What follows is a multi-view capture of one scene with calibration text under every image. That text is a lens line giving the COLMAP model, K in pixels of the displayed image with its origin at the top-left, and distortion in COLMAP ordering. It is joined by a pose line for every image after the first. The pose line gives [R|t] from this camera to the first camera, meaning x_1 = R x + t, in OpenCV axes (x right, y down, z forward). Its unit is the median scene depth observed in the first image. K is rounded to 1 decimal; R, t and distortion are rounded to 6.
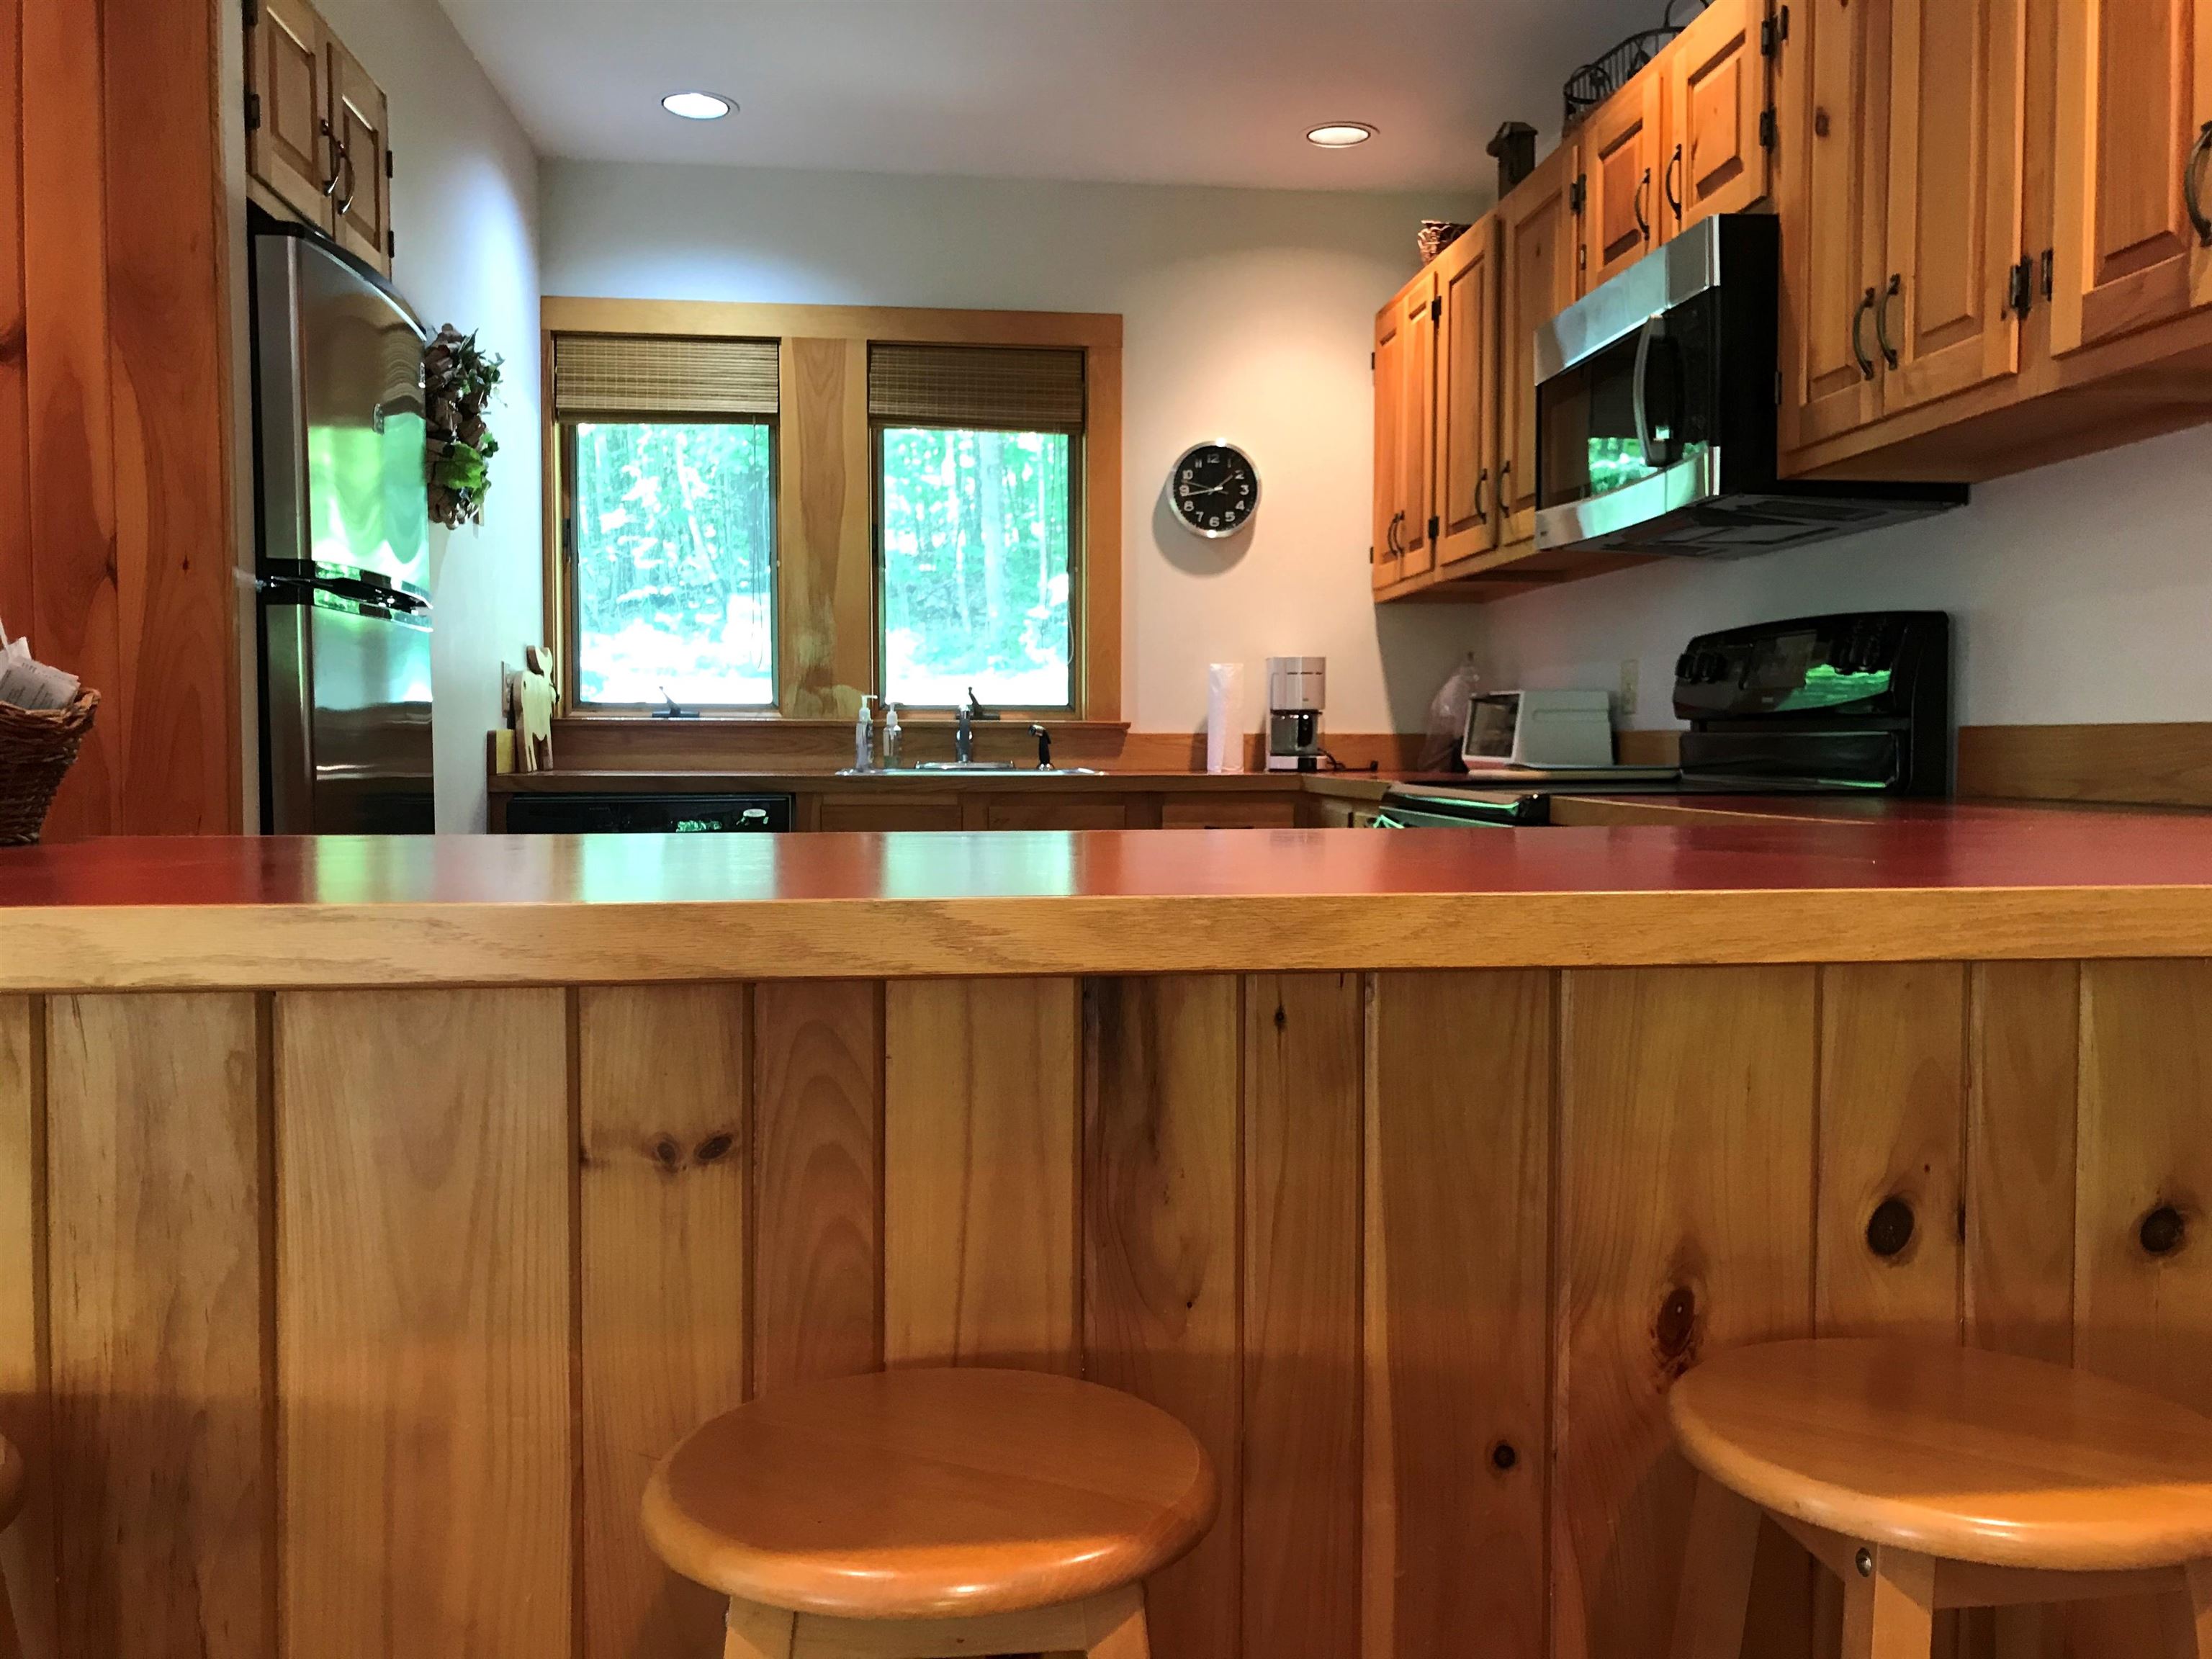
lens RADIAL K [[1820.2, 0, 1156.2], [0, 1820.2, 856.4], [0, 0, 1]] dist [0.035907, -0.031538]
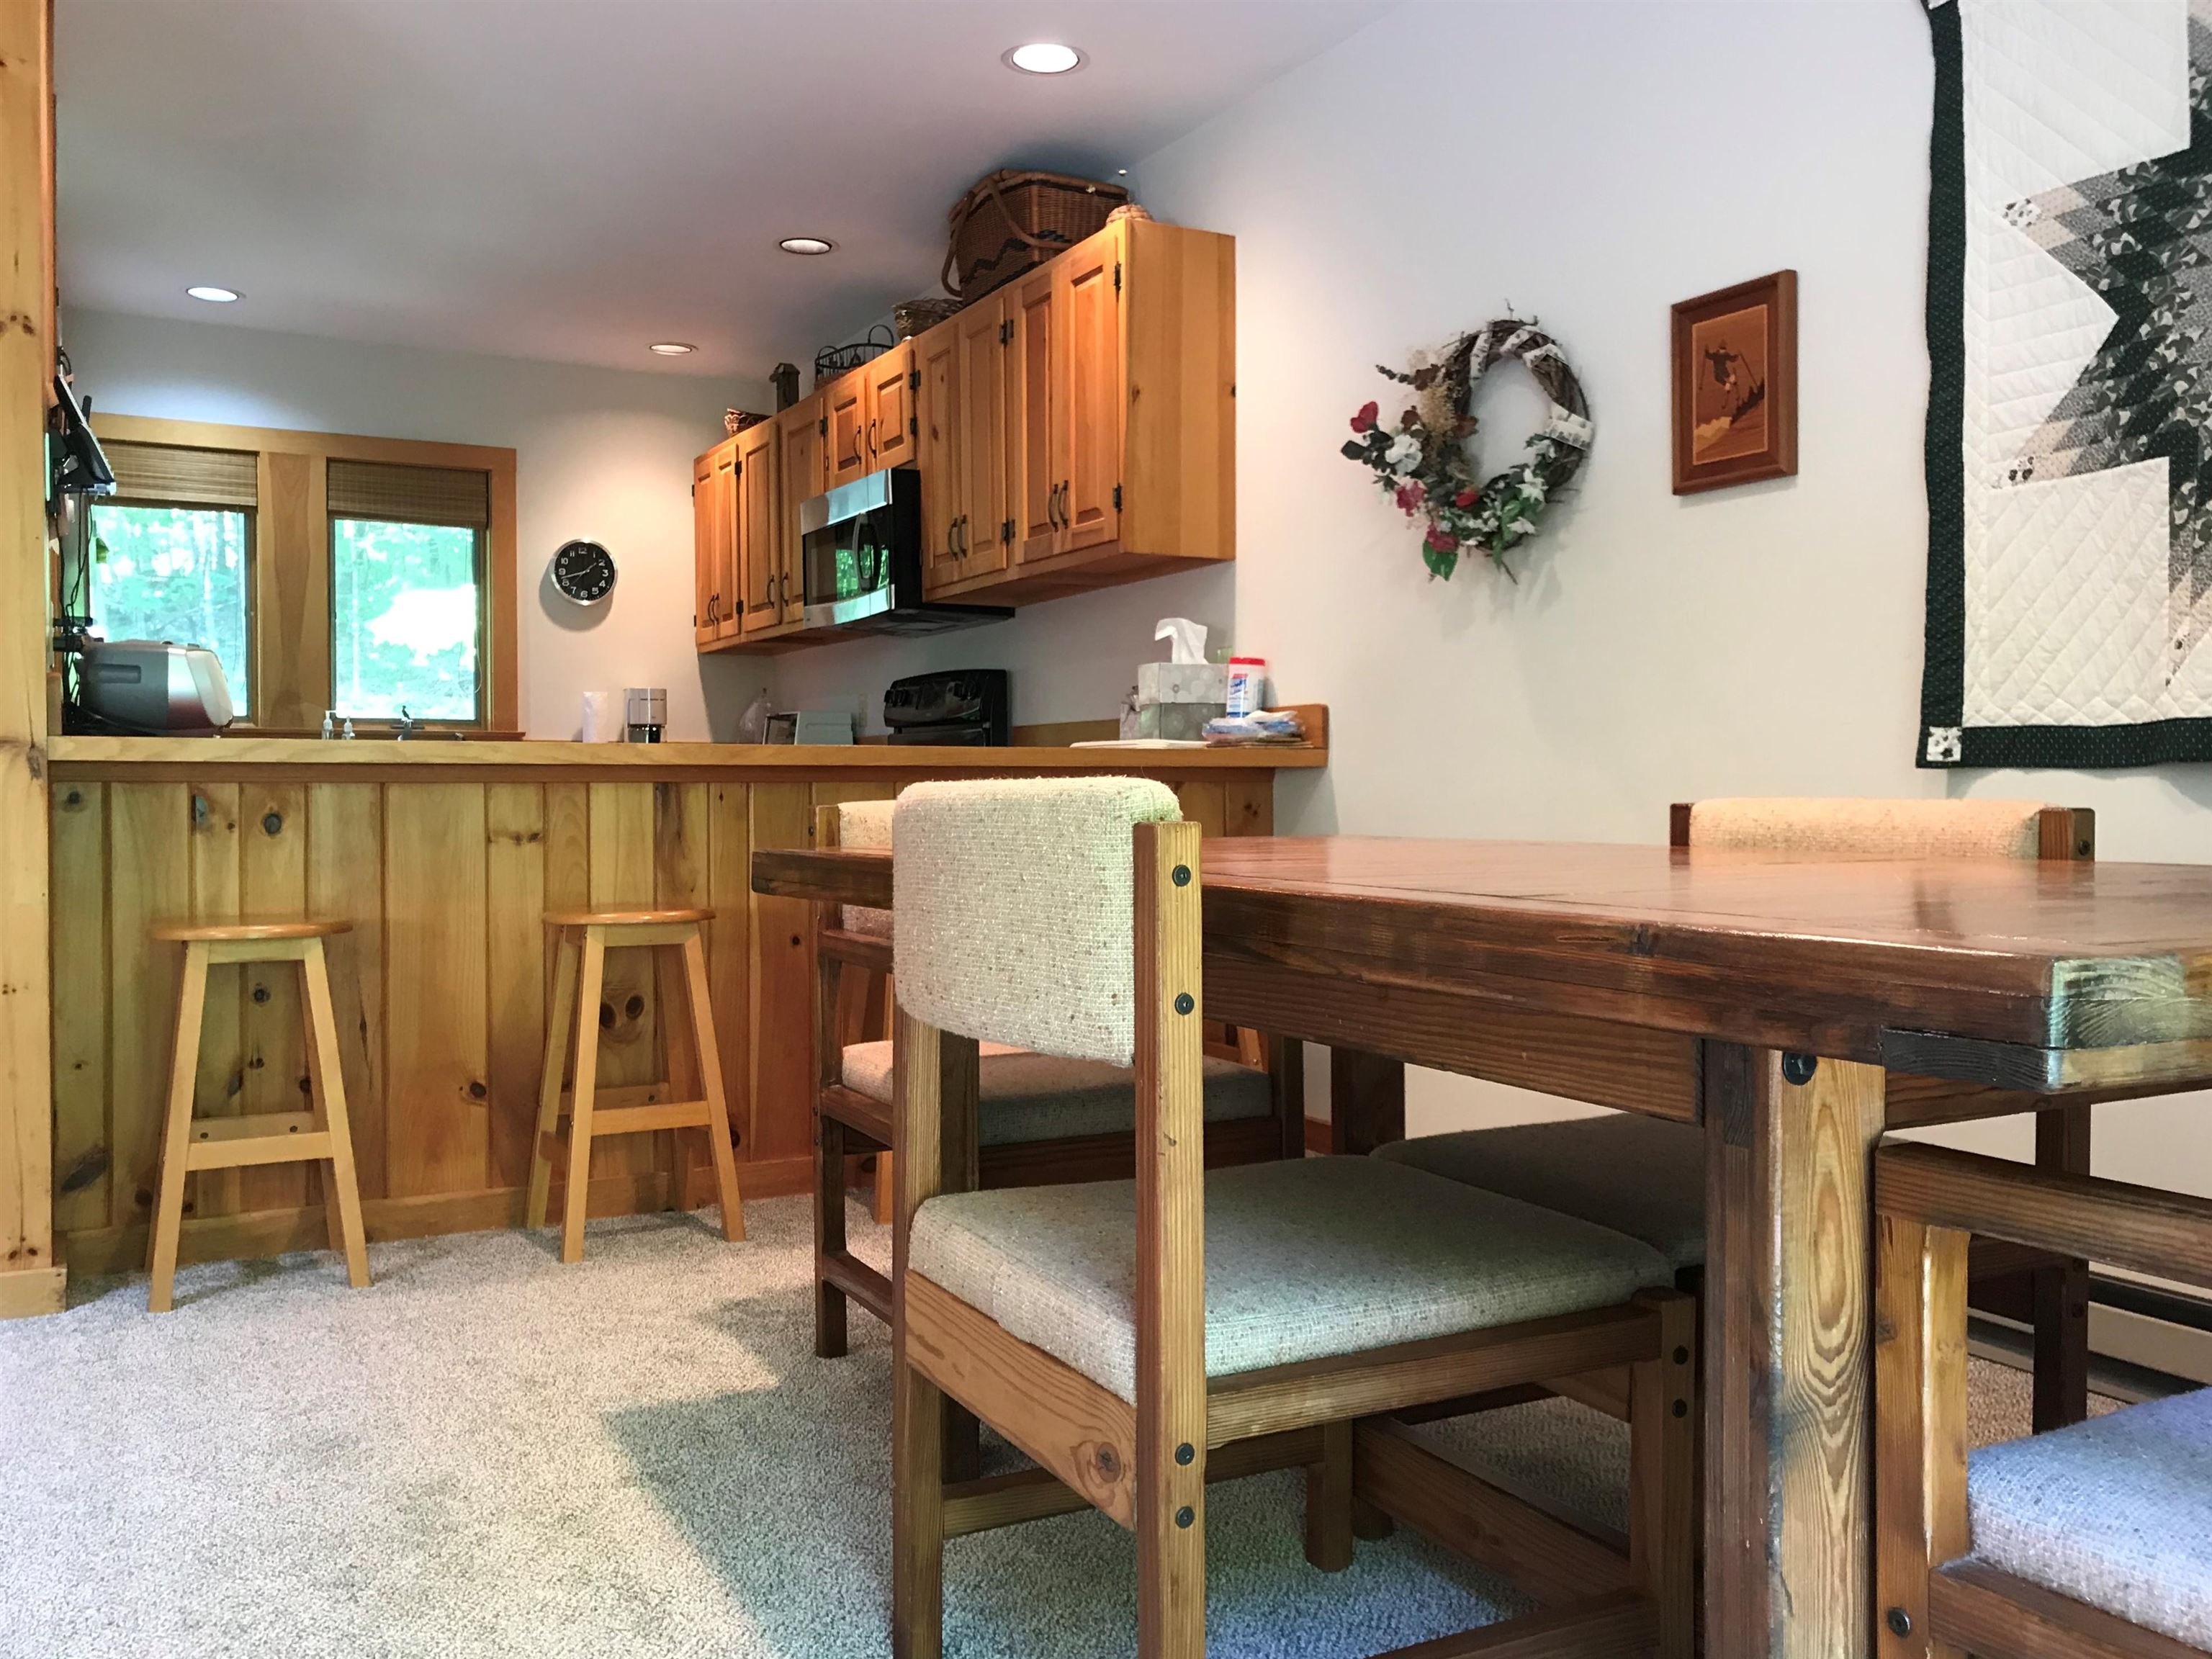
lens RADIAL K [[1820.2, 0, 1105.8], [0, 1820.2, 850.3], [0, 0, 1]] dist [0.035907, -0.031538]
pose [[0.934776, -0.013081, 0.354998, -0.103315], [0.022894, 0.999463, -0.023456, 0.065676], [-0.354500, 0.030054, 0.934573, -0.519687]]
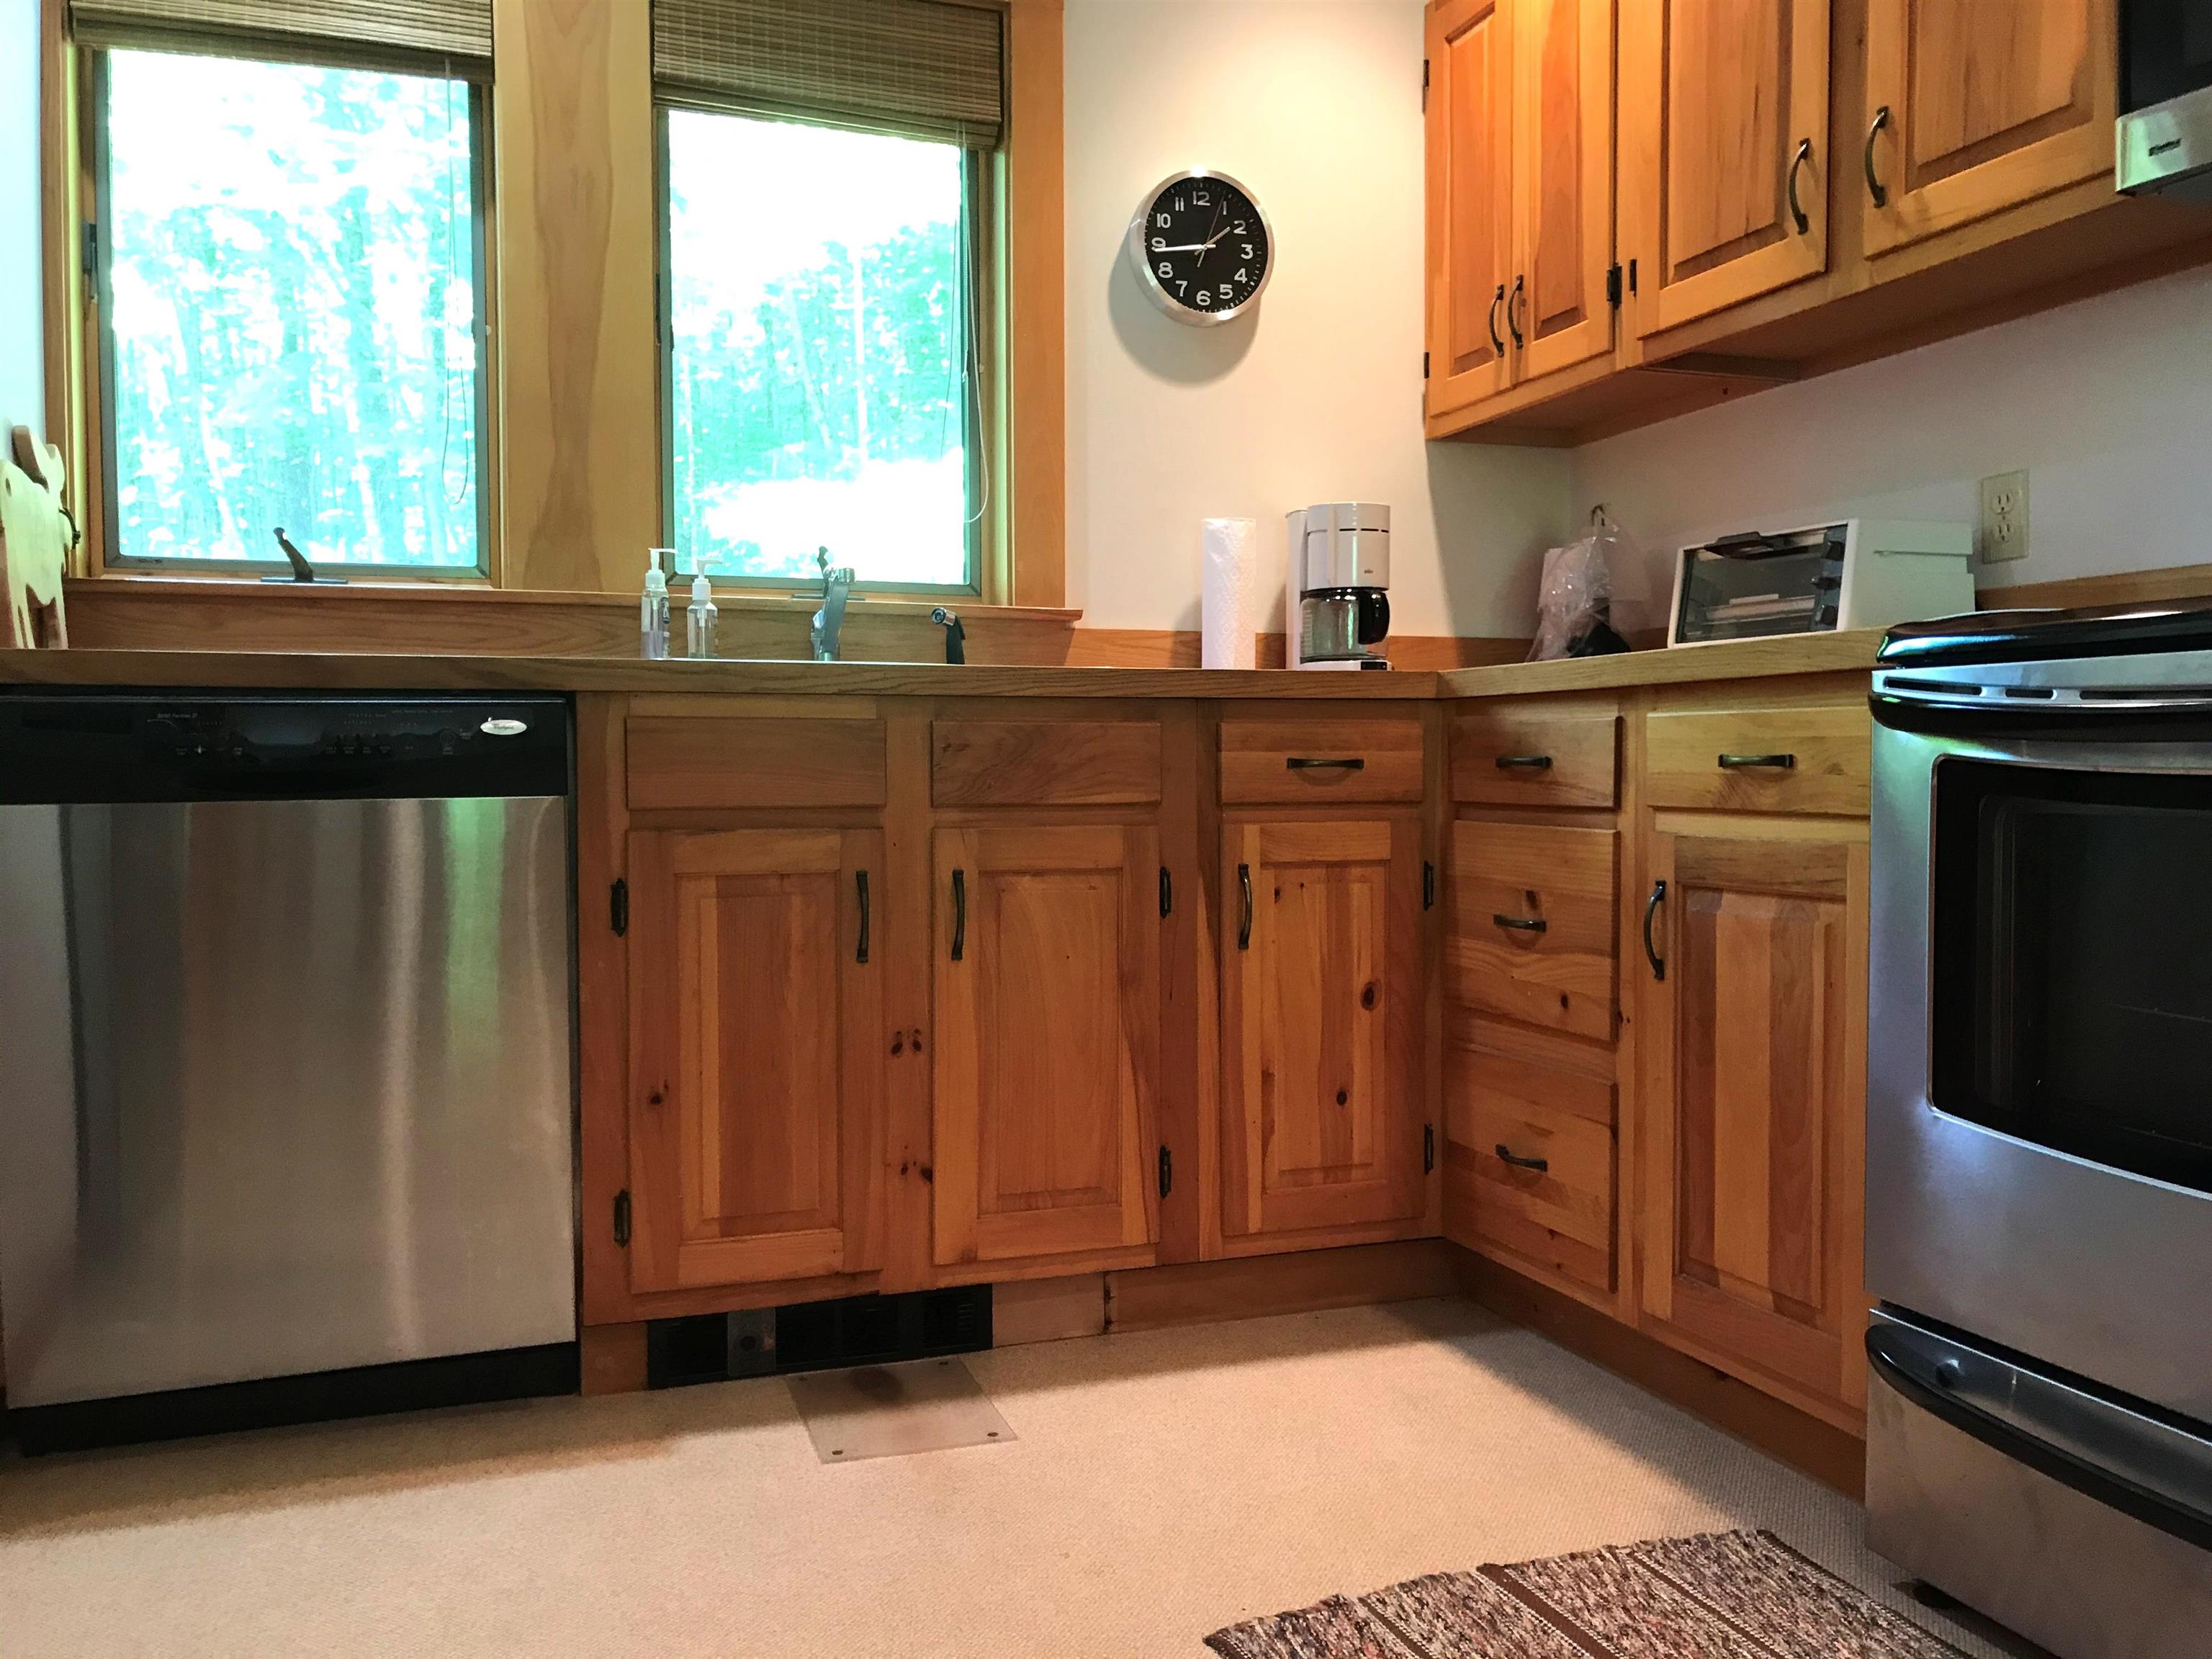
lens RADIAL K [[1820.2, 0, 1138.8], [0, 1820.2, 837.8], [0, 0, 1]] dist [0.035907, -0.031538]
pose [[0.976746, -0.016129, 0.213792, -0.136834], [0.019286, 0.999733, -0.012691, 0.014387], [-0.213530, 0.016519, 0.976797, 0.399923]]
